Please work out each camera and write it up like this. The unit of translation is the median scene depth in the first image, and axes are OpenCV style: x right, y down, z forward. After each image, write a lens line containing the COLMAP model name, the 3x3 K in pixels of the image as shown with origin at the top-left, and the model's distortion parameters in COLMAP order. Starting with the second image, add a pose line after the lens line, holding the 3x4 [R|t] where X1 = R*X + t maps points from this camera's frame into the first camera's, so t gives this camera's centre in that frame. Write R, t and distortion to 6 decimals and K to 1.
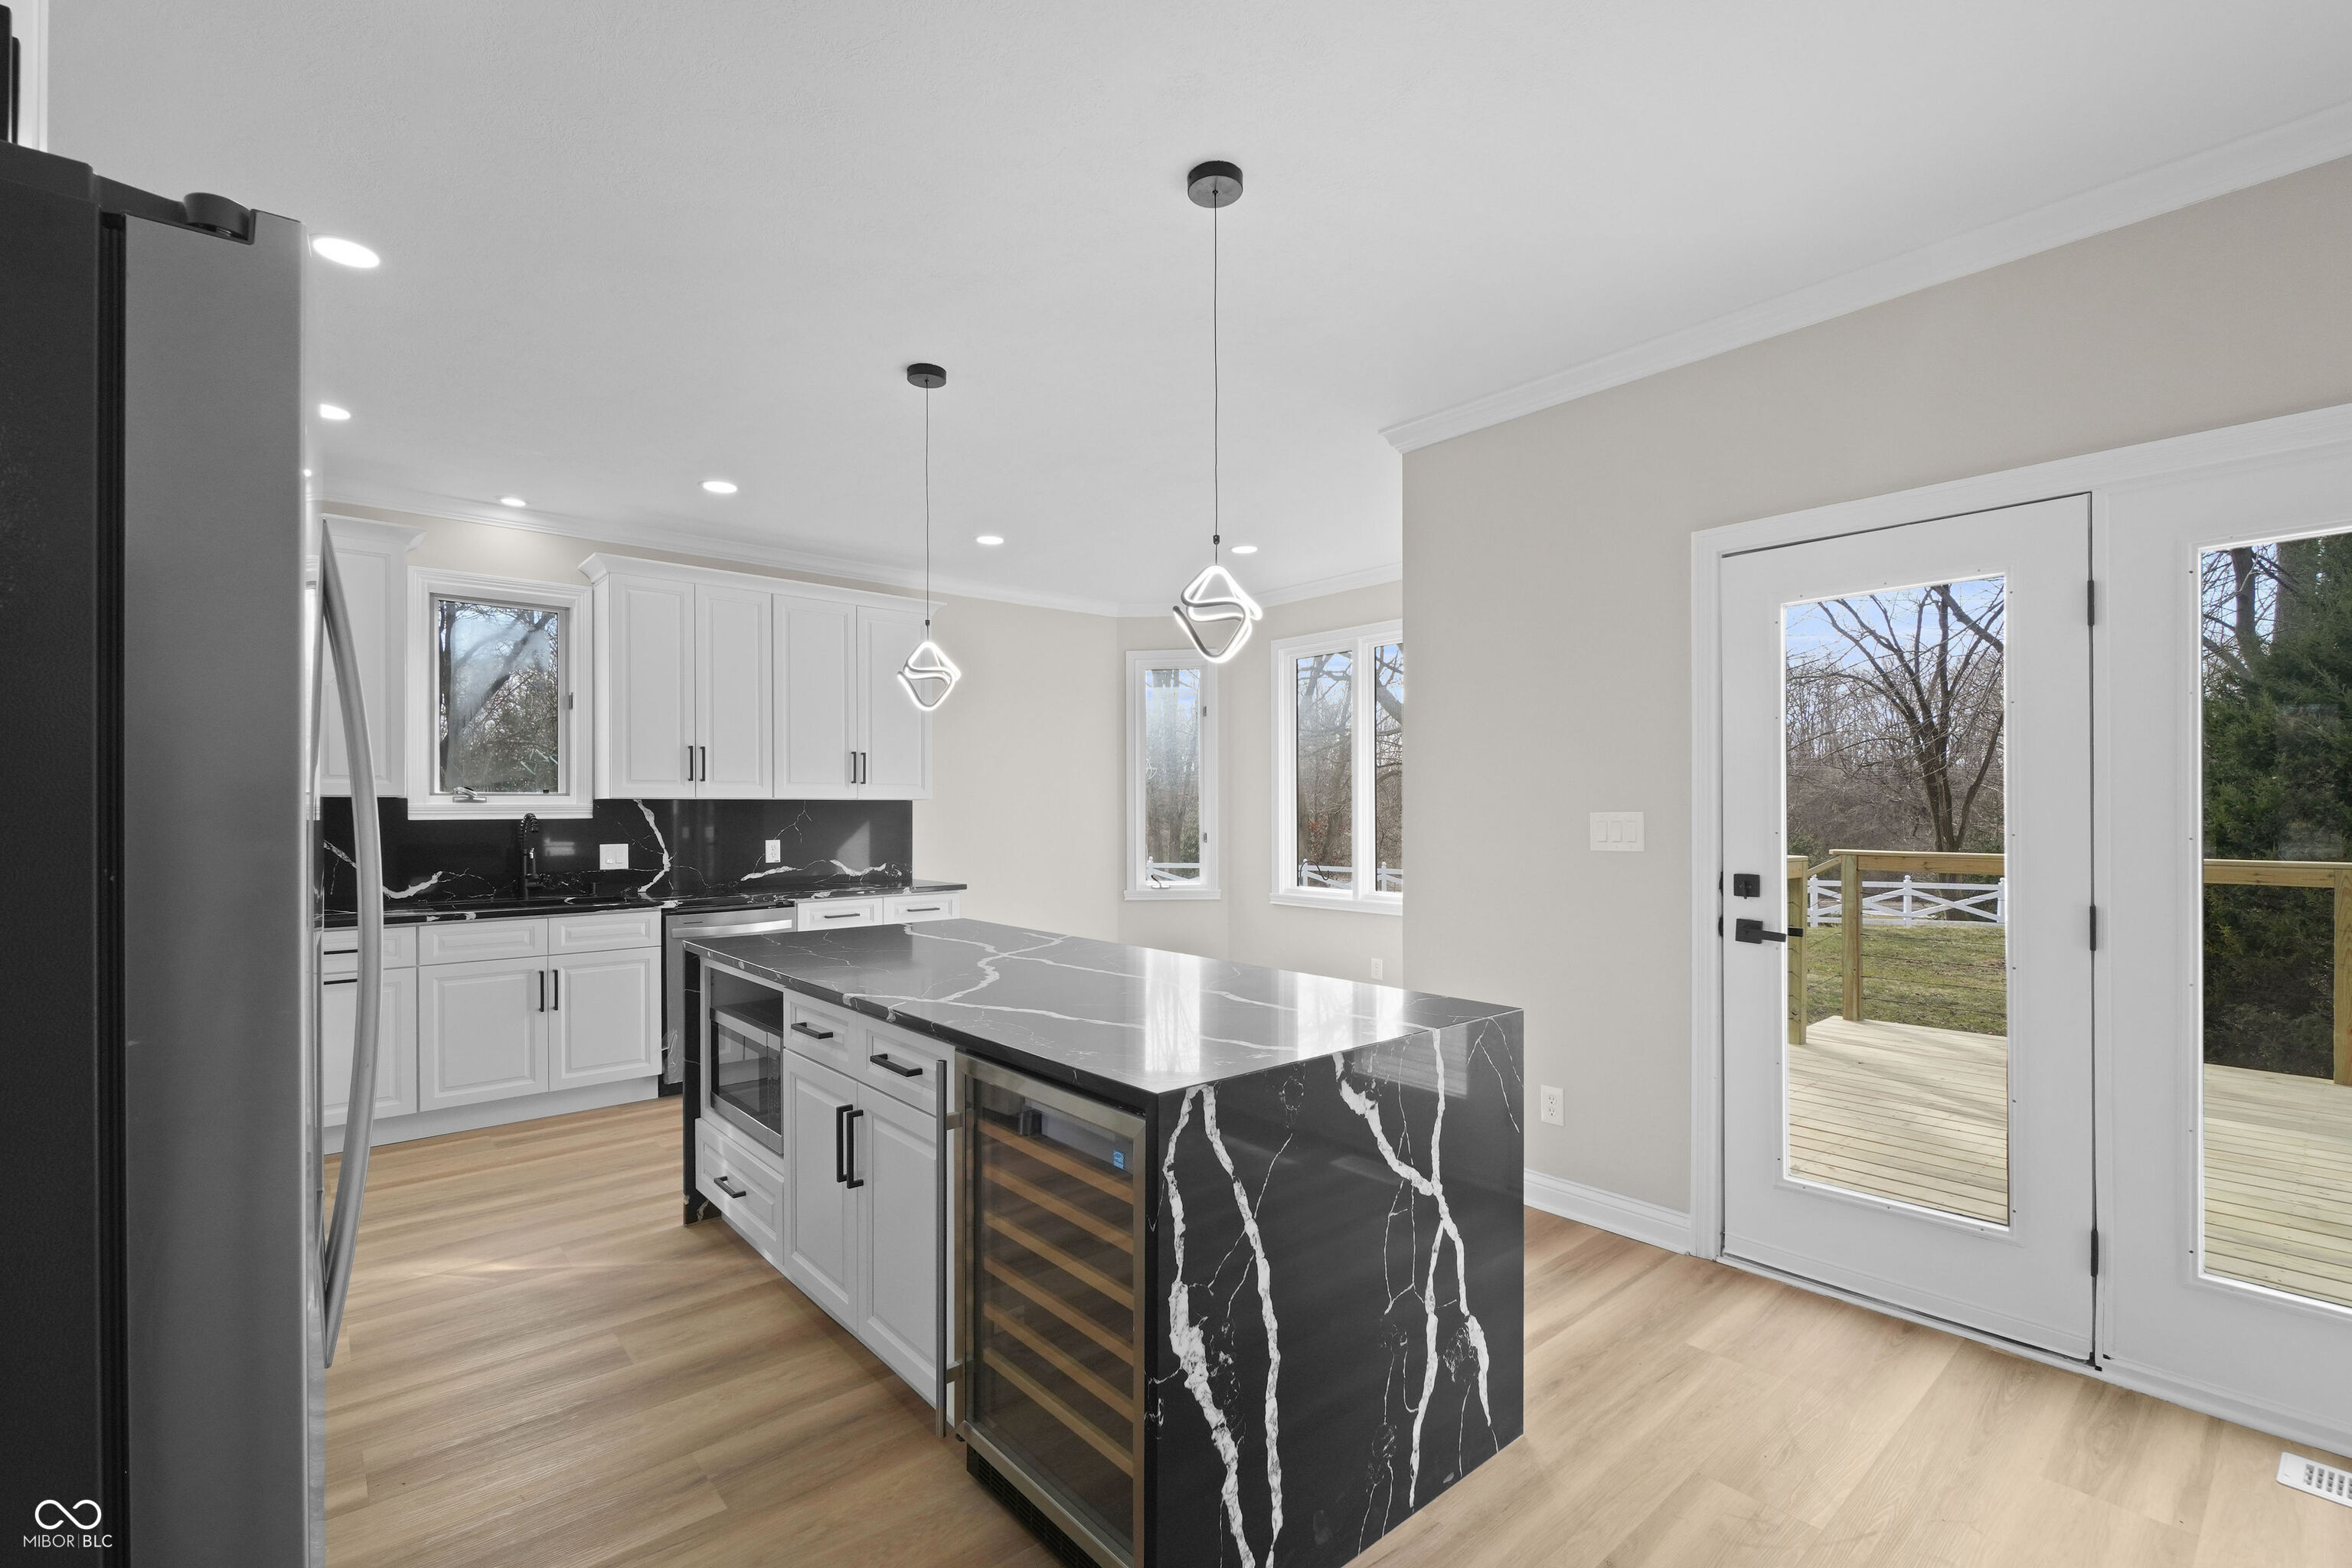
lens RADIAL K [[1031.8, 0, 1158.5], [0, 1031.8, 806.7], [0, 0, 1]] dist [0.002180, -0.003695]
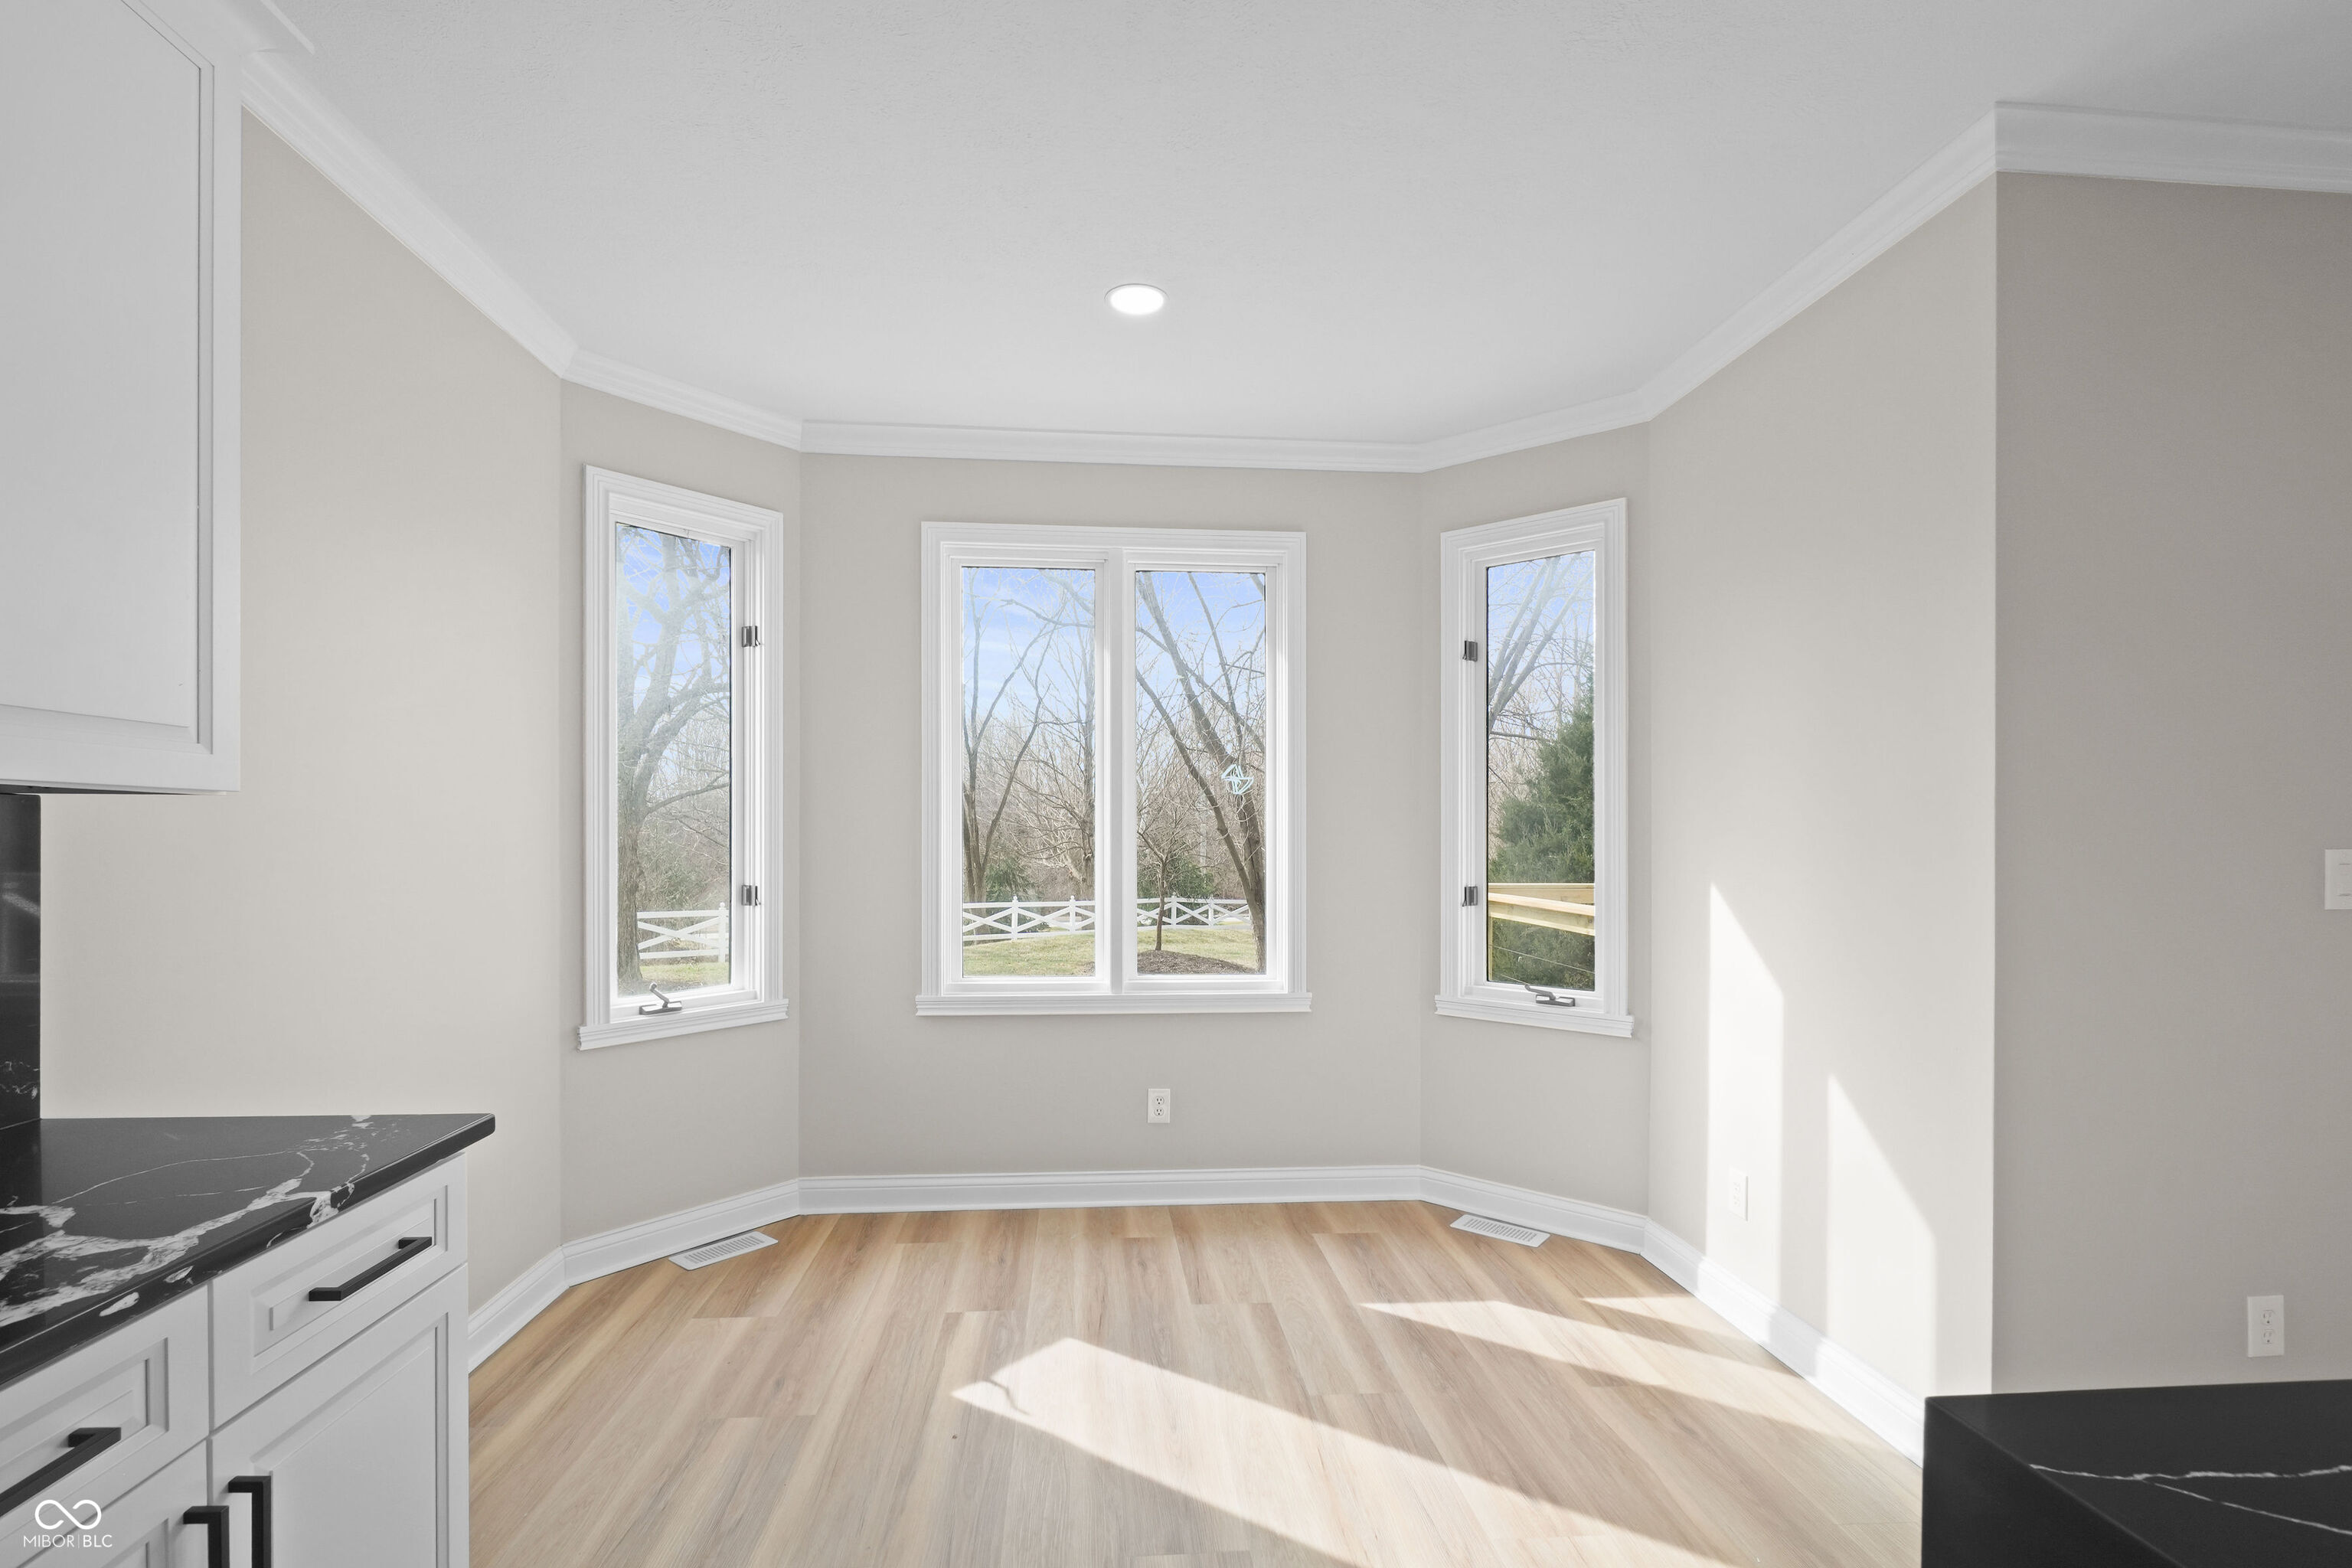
lens RADIAL K [[1031.8, 0, 1142.9], [0, 1031.8, 831.6], [0, 0, 1]] dist [0.002180, -0.003695]
pose [[0.589041, 0.010271, 0.808038, -0.528532], [-0.007823, 0.999945, -0.007007, 0.005401], [-0.808066, -0.002193, 0.589089, 1.235027]]
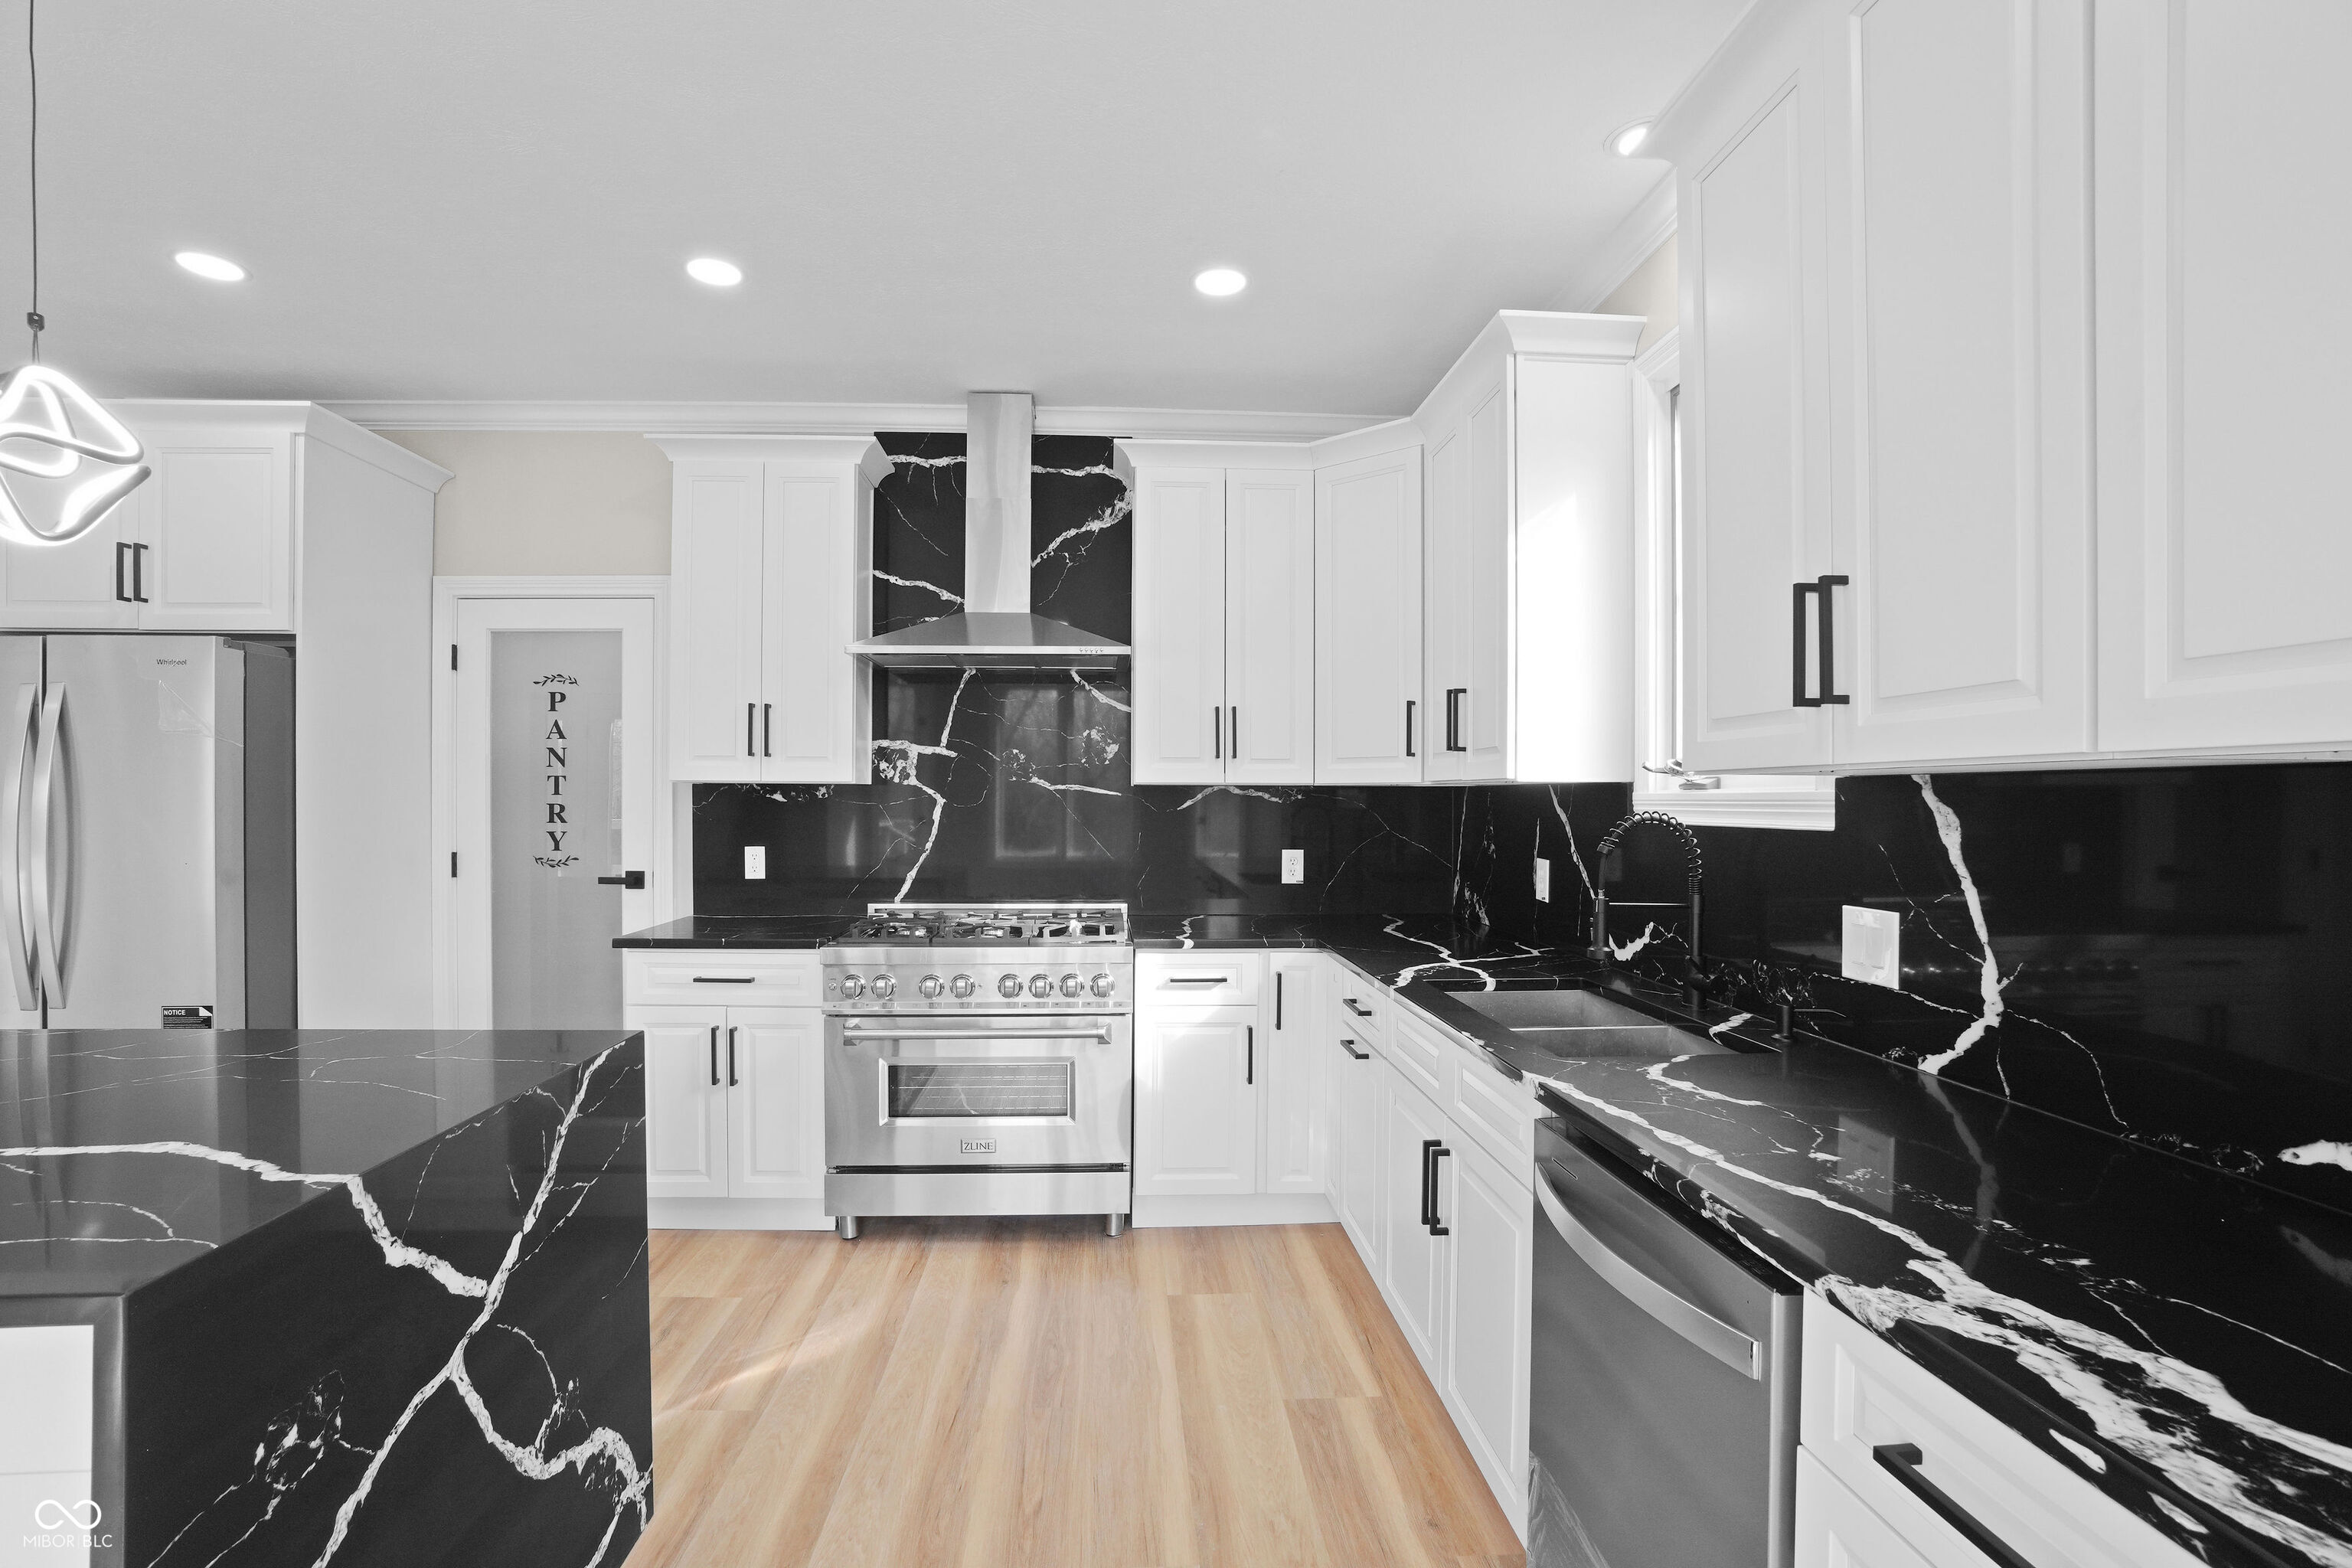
lens RADIAL K [[1053.9, 0, 1144.8], [0, 1053.9, 805.6], [0, 0, 1]] dist [-0.032285, 0.000049]
pose [[-0.618996, 0.004307, -0.785383, -0.180233], [-0.002430, 0.999970, 0.007399, 0.001088], [0.785391, 0.006488, -0.618966, 1.597687]]
